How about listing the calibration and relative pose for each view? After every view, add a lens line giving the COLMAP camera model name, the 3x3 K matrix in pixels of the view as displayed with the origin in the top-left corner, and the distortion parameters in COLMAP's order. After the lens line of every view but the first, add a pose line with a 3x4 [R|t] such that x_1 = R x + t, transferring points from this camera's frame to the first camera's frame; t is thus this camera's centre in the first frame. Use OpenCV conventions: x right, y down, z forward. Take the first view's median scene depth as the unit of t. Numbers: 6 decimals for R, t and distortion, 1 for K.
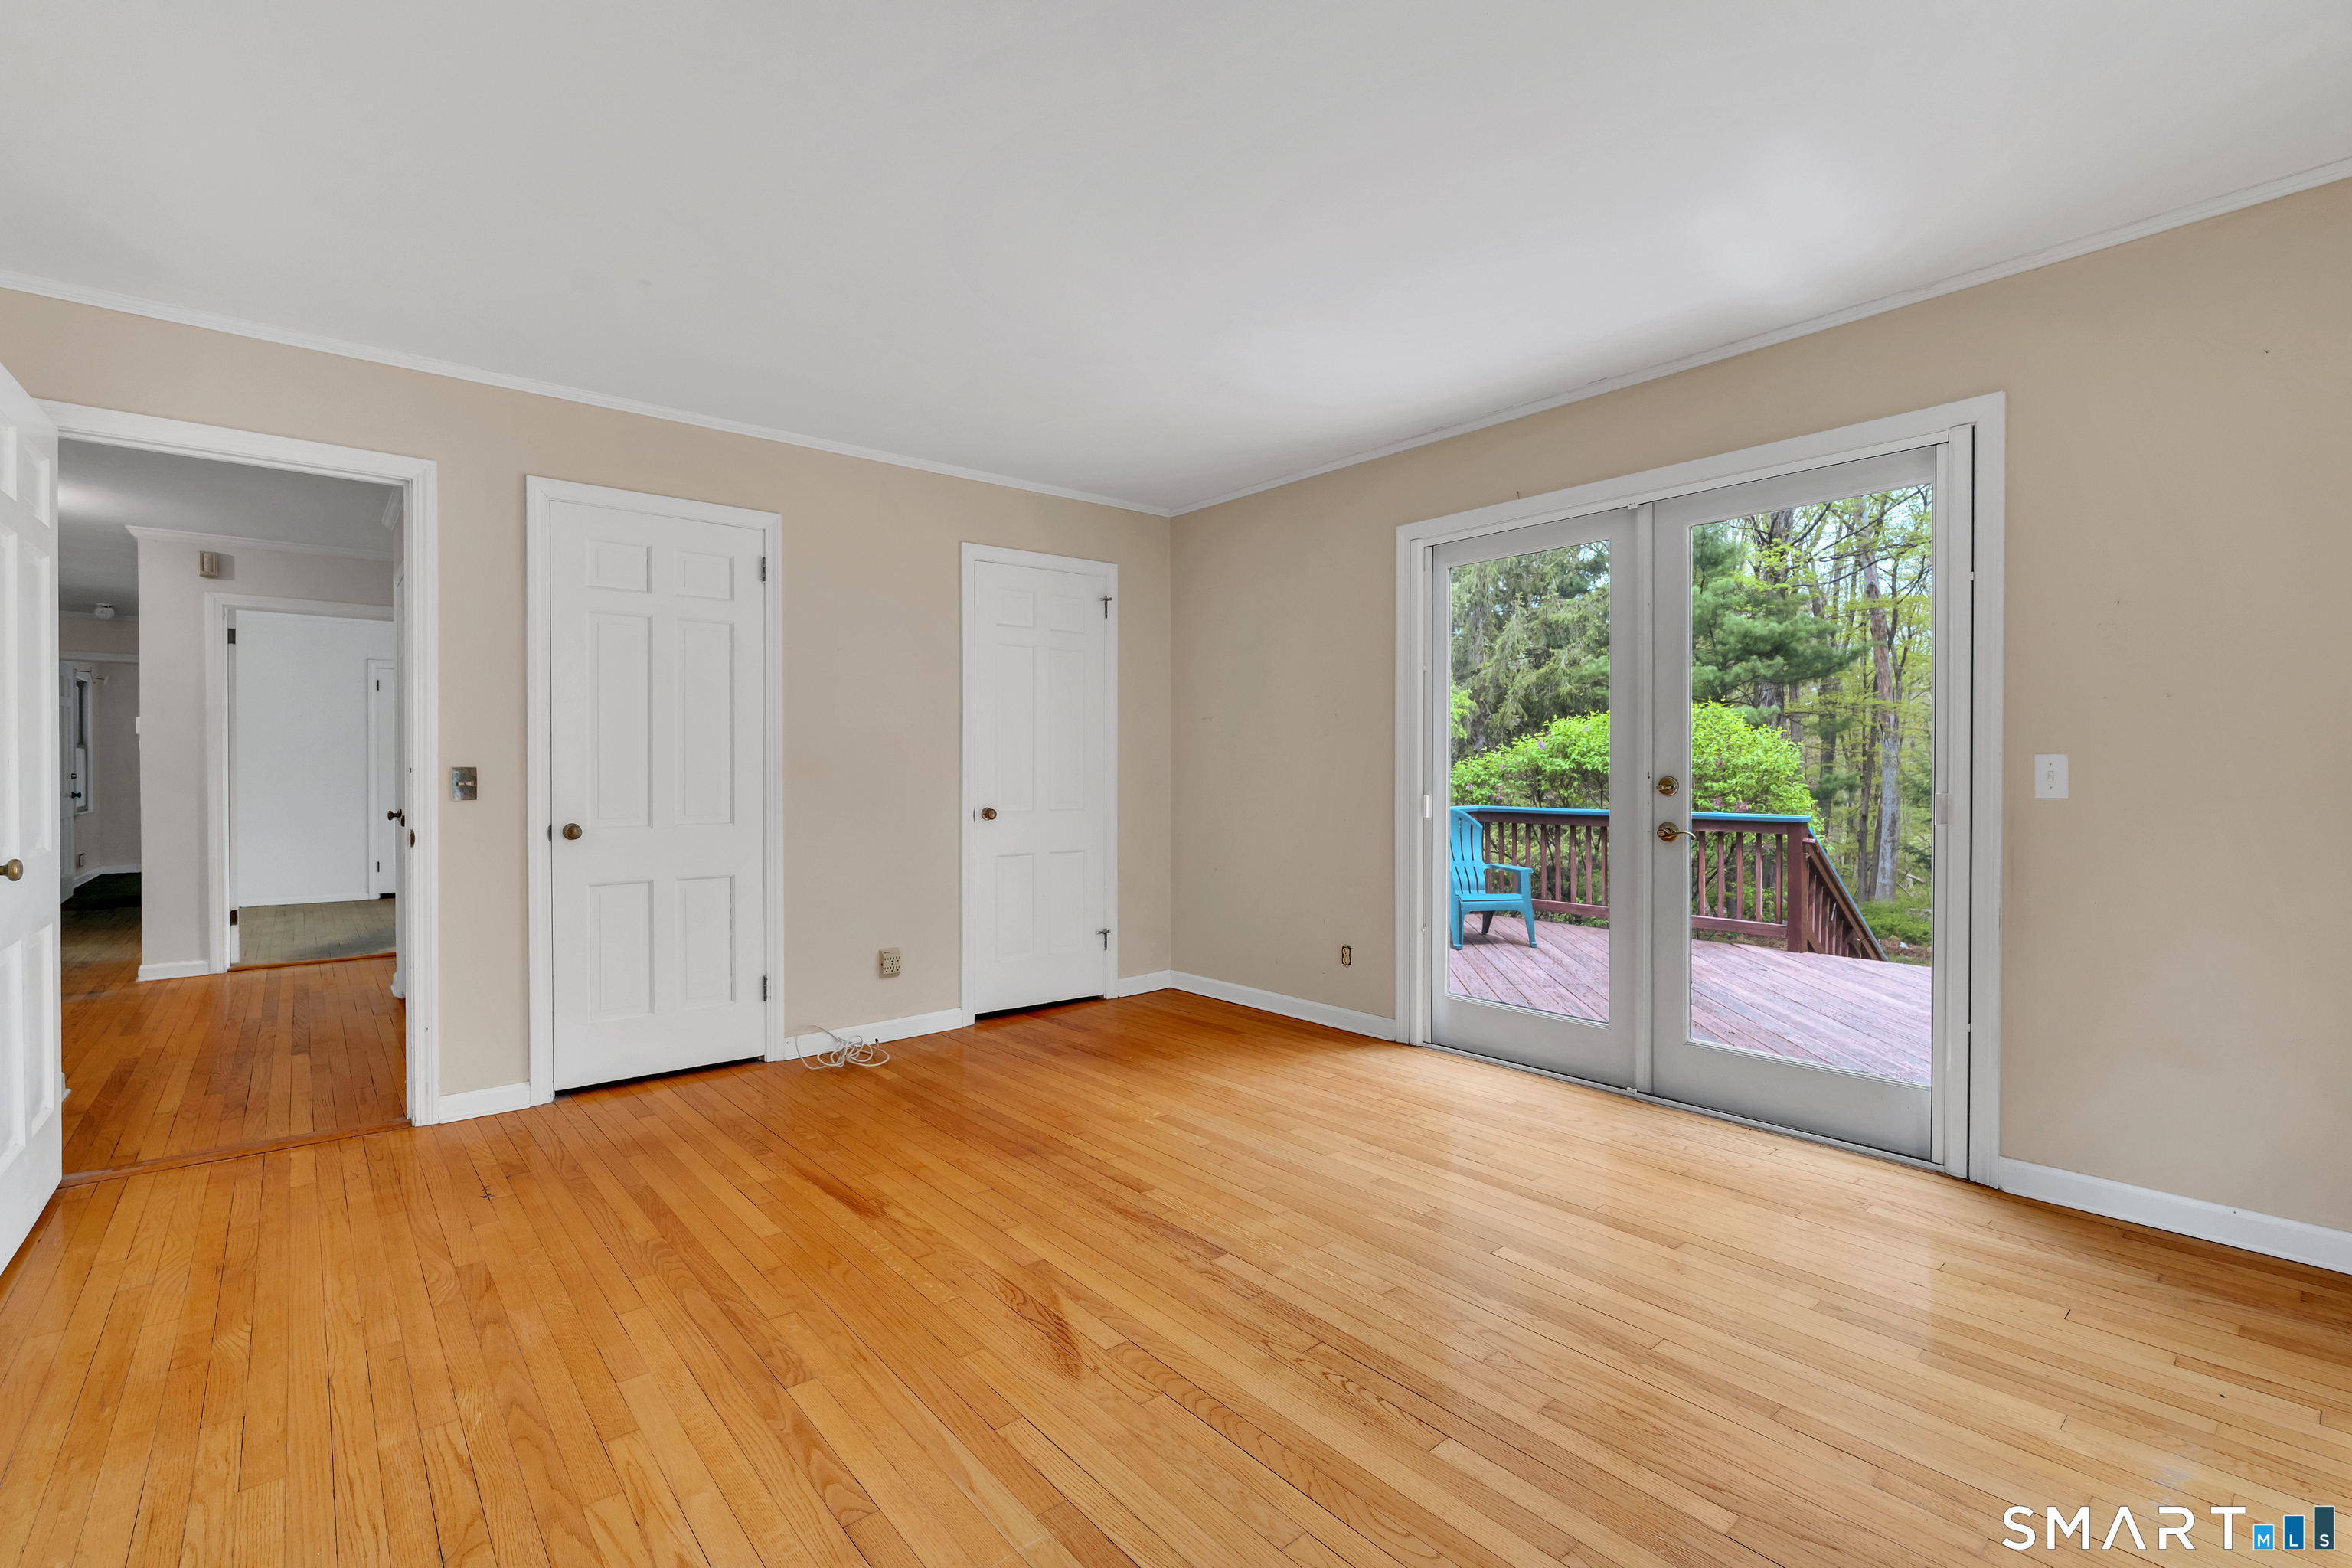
lens RADIAL K [[1039.4, 0, 1178.7], [0, 1039.4, 789.1], [0, 0, 1]] dist [-0.004232, 0.001220]
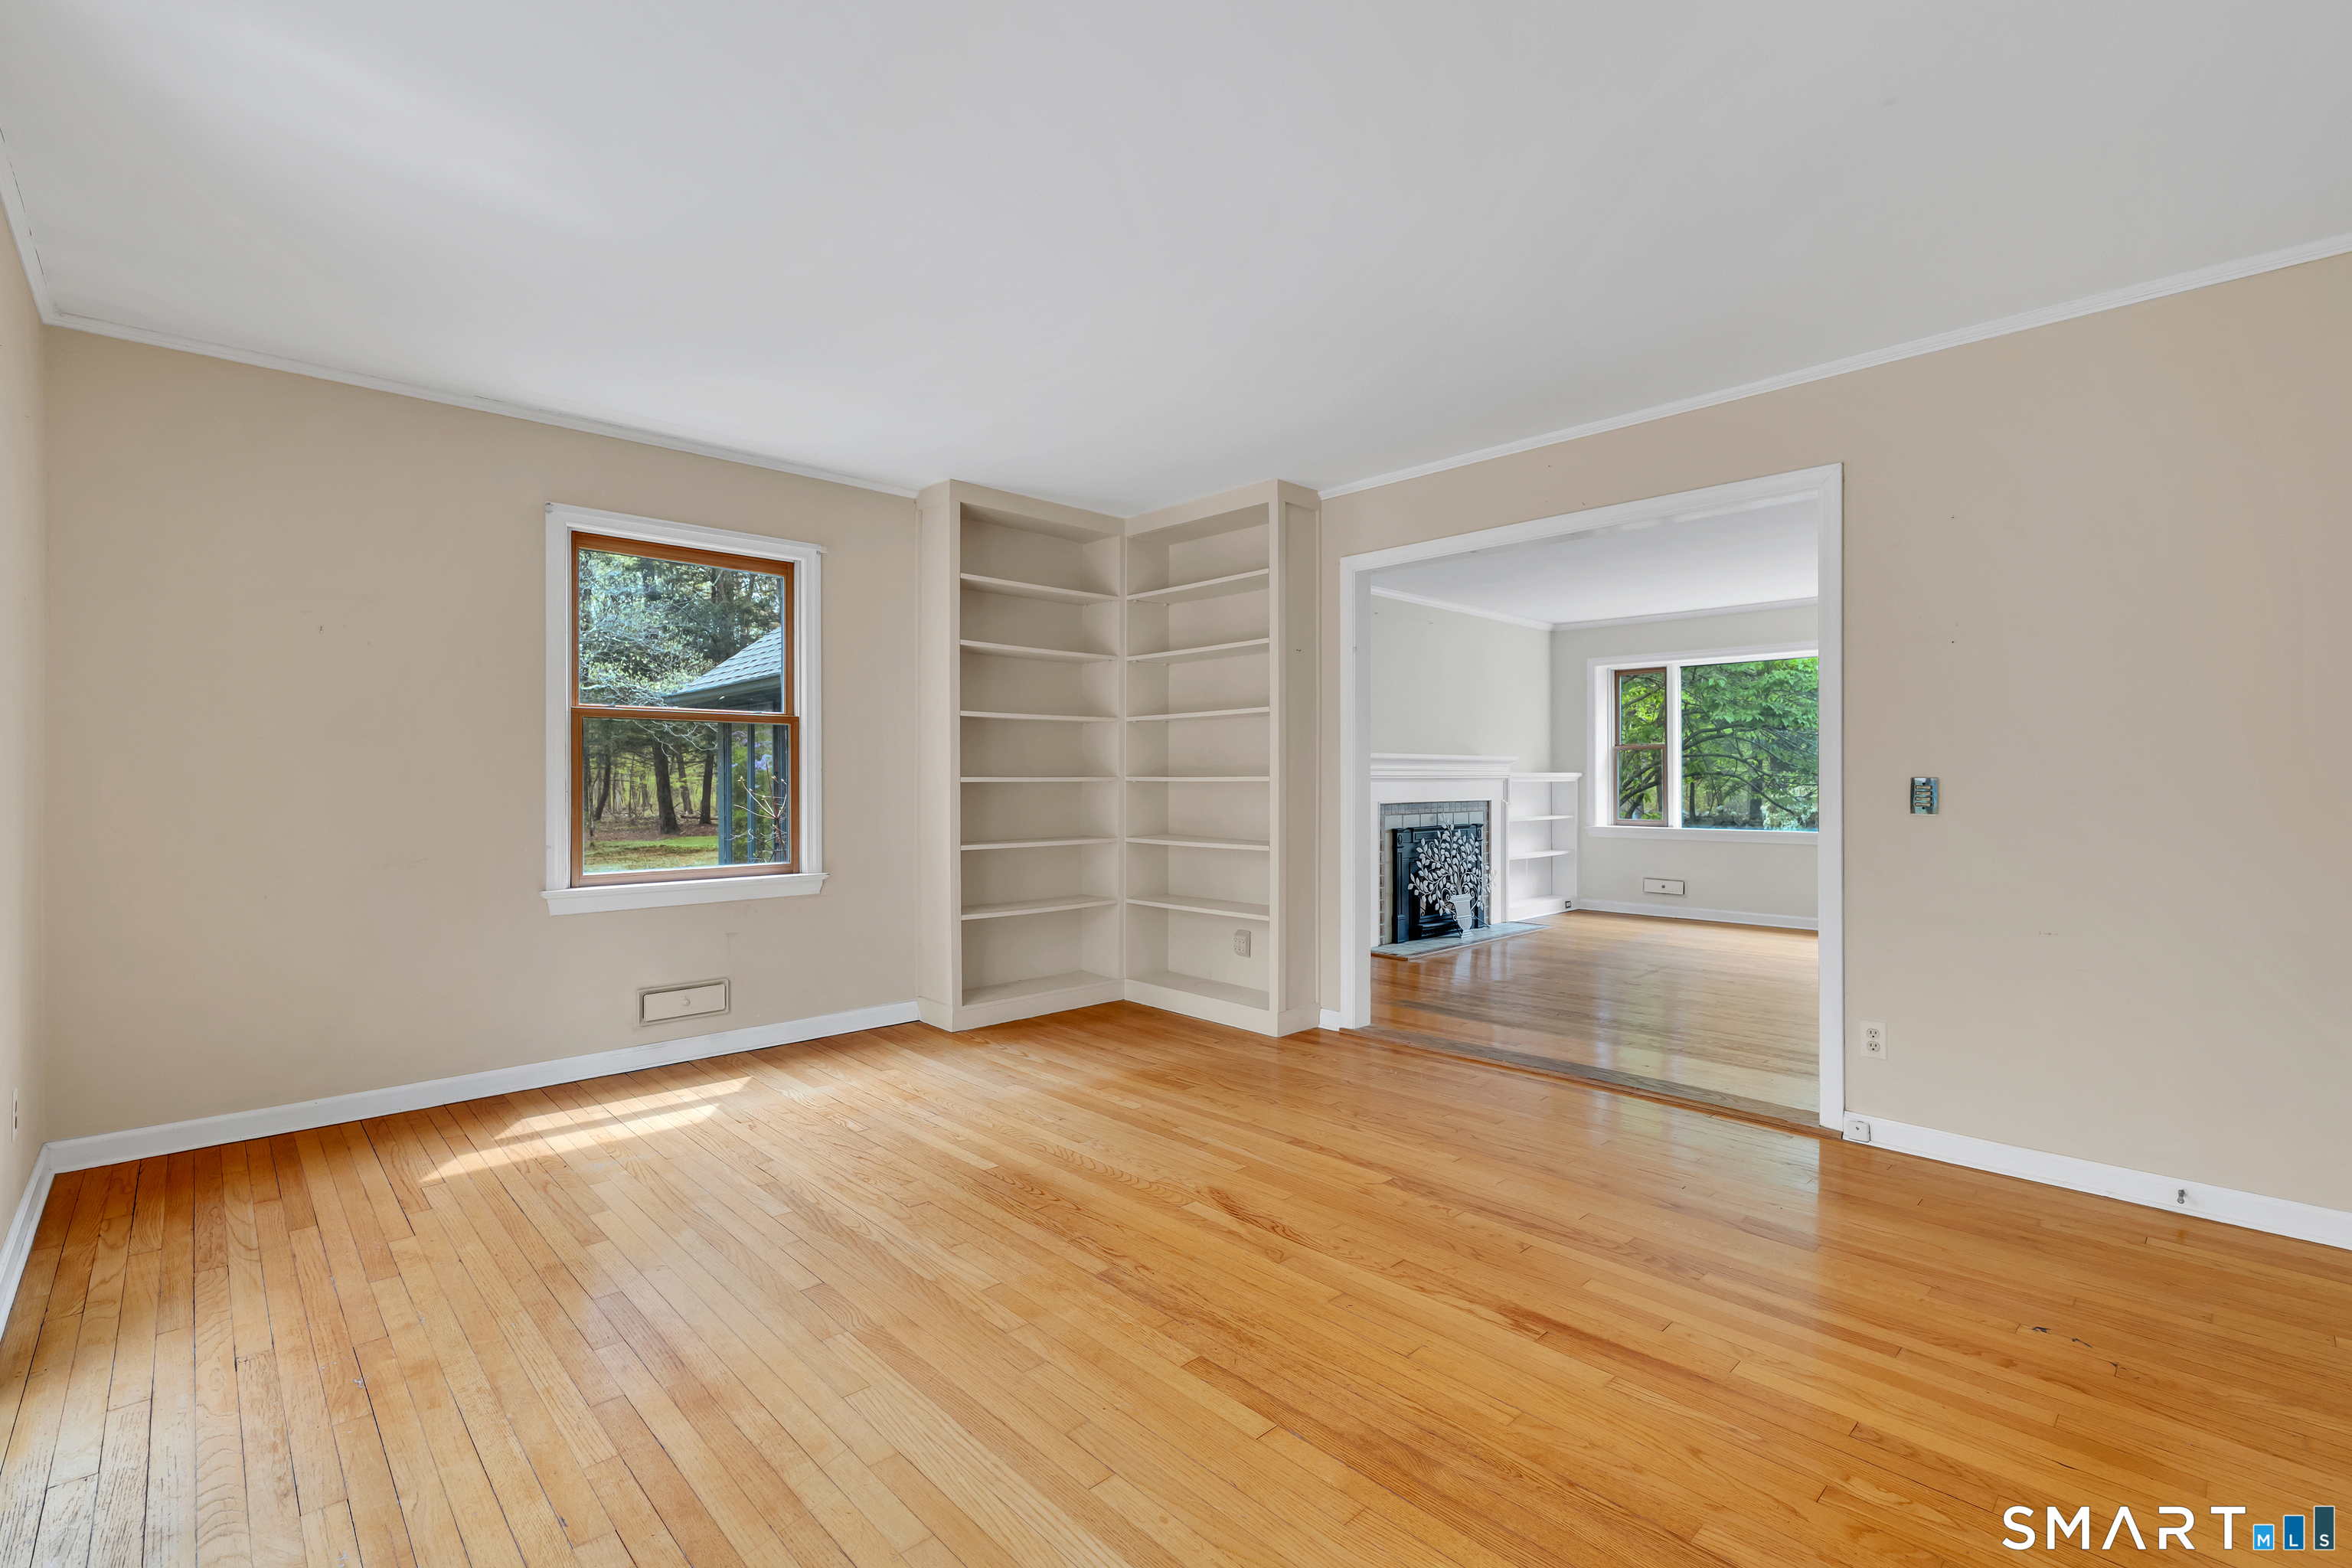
lens RADIAL K [[1039.4, 0, 1183.8], [0, 1039.4, 791.6], [0, 0, 1]] dist [-0.004232, 0.001220]
pose [[-0.998357, 0.003657, -0.057185, 0.014145], [0.002056, 0.999605, 0.028034, -0.028137], [0.057265, 0.027870, -0.997970, 1.498615]]
